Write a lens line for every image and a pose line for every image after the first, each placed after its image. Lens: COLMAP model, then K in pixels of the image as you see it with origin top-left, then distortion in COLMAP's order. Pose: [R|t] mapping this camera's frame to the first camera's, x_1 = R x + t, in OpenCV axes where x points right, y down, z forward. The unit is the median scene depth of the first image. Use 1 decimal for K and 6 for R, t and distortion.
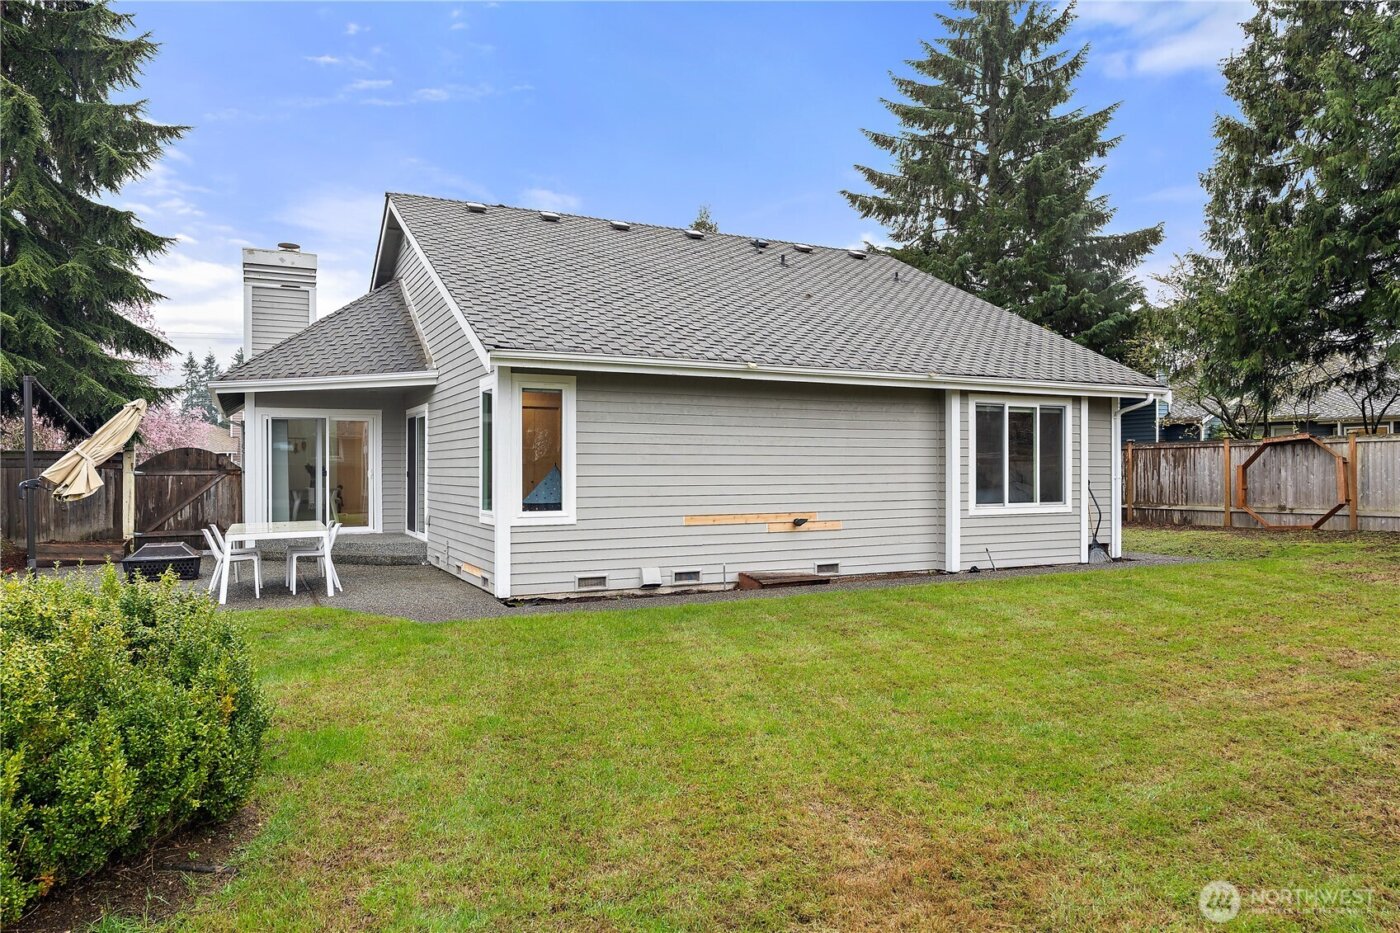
lens RADIAL K [[930.0, 0, 698.6], [0, 930.0, 467.2], [0, 0, 1]] dist [-0.000021, 0.000105]
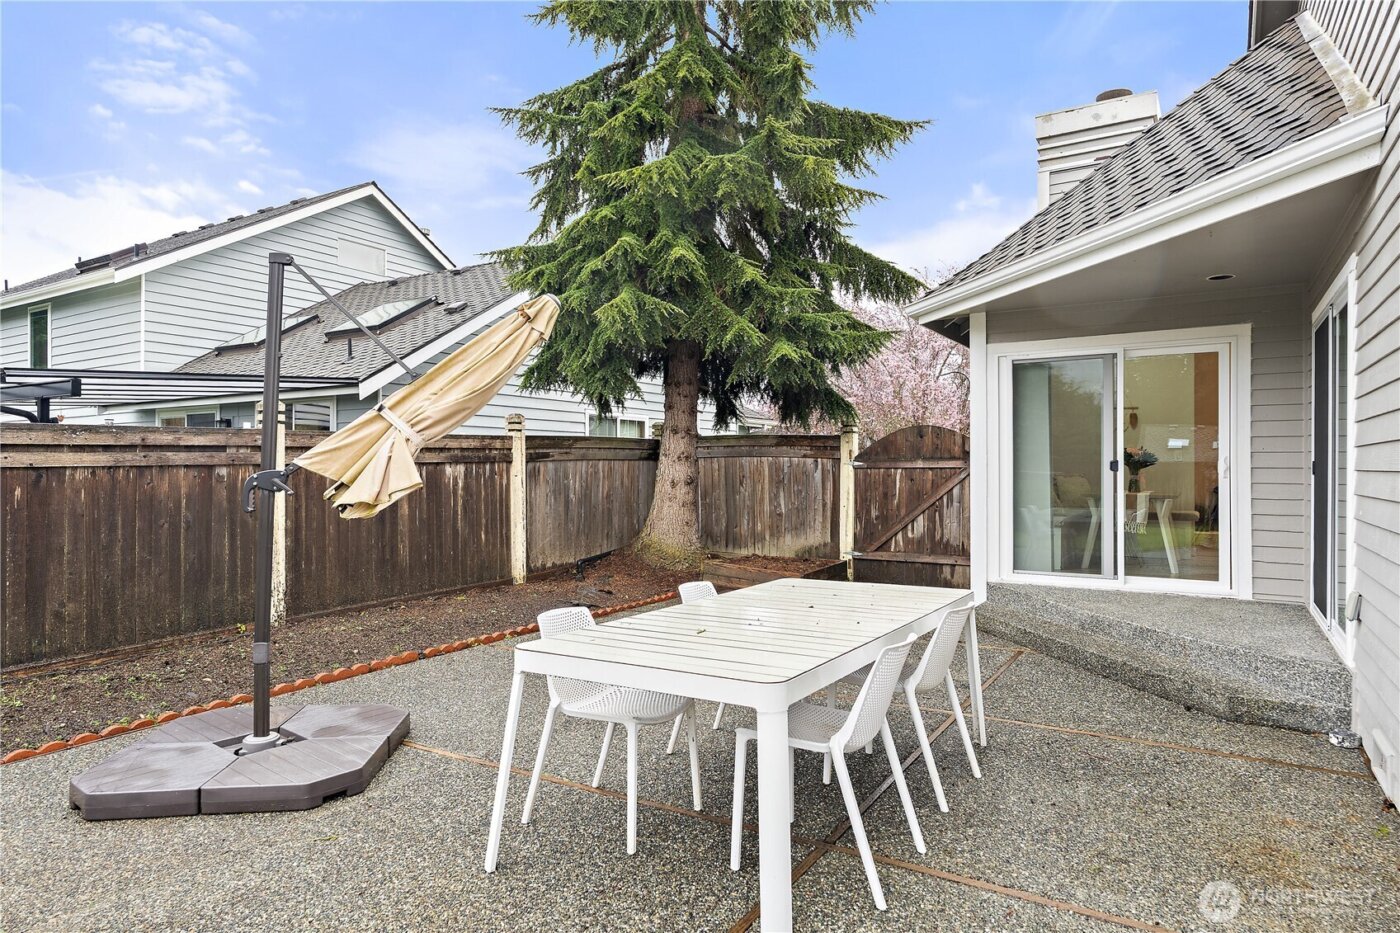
lens RADIAL K [[829.2, 0, 699.4], [0, 829.2, 467.8], [0, 0, 1]] dist [0.007077, 0.000886]
pose [[0.529356, 0.002772, -0.848395, -0.144216], [0.000650, 0.999993, 0.003673, 0.006069], [0.848400, -0.002496, 0.529350, 0.570520]]
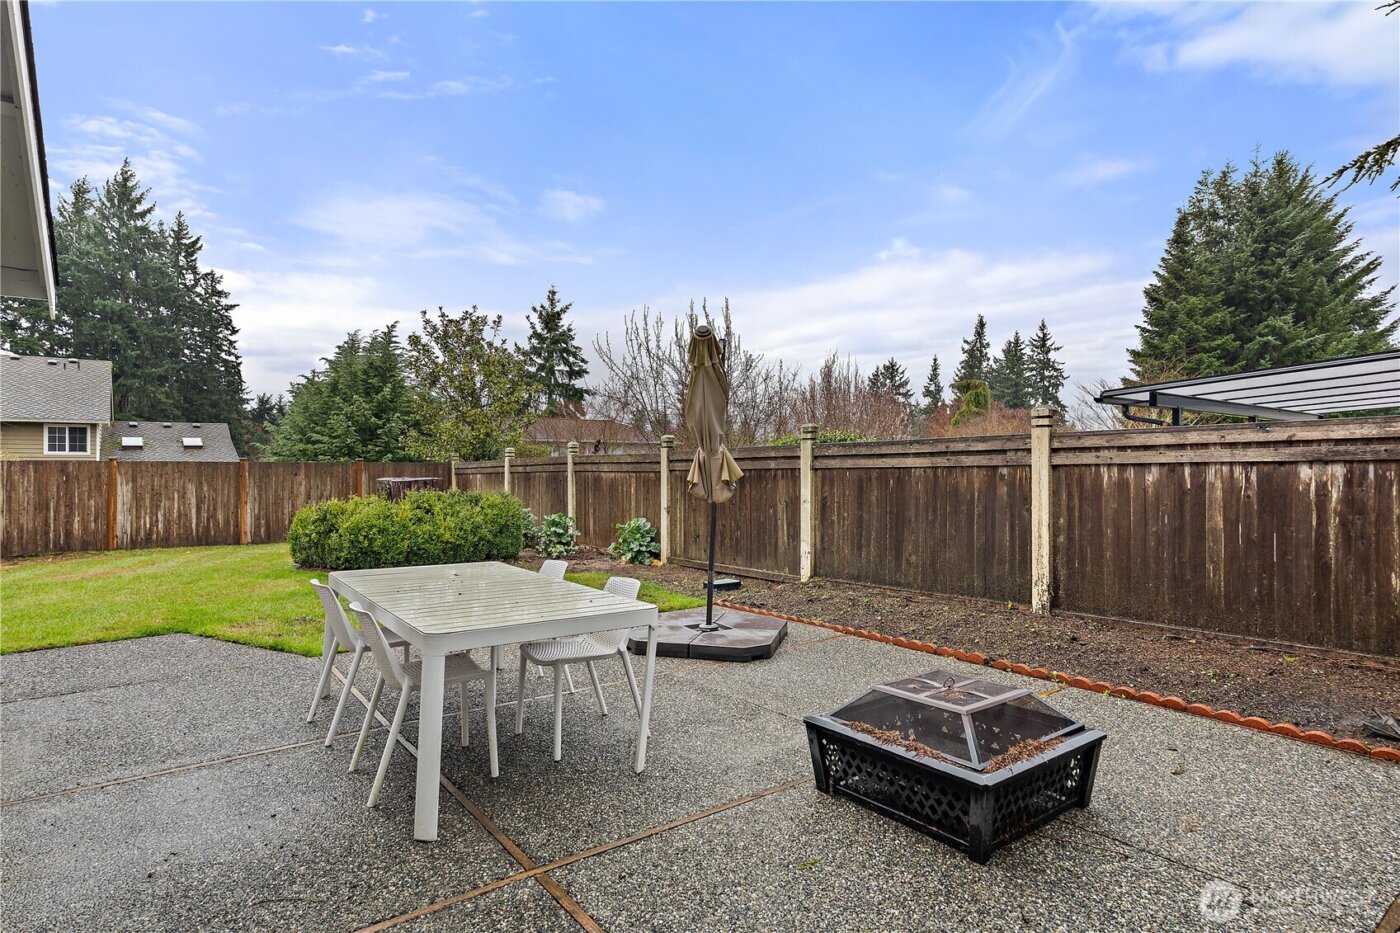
lens RADIAL K [[745.1, 0, 703.5], [0, 745.1, 459.5], [0, 0, 1]] dist [0.007552, 0.001369]
pose [[-0.981268, 0.009887, -0.192395, -0.259683], [0.010615, 0.999940, -0.002755, 0.003719], [0.192356, -0.004745, -0.981314, 0.796040]]
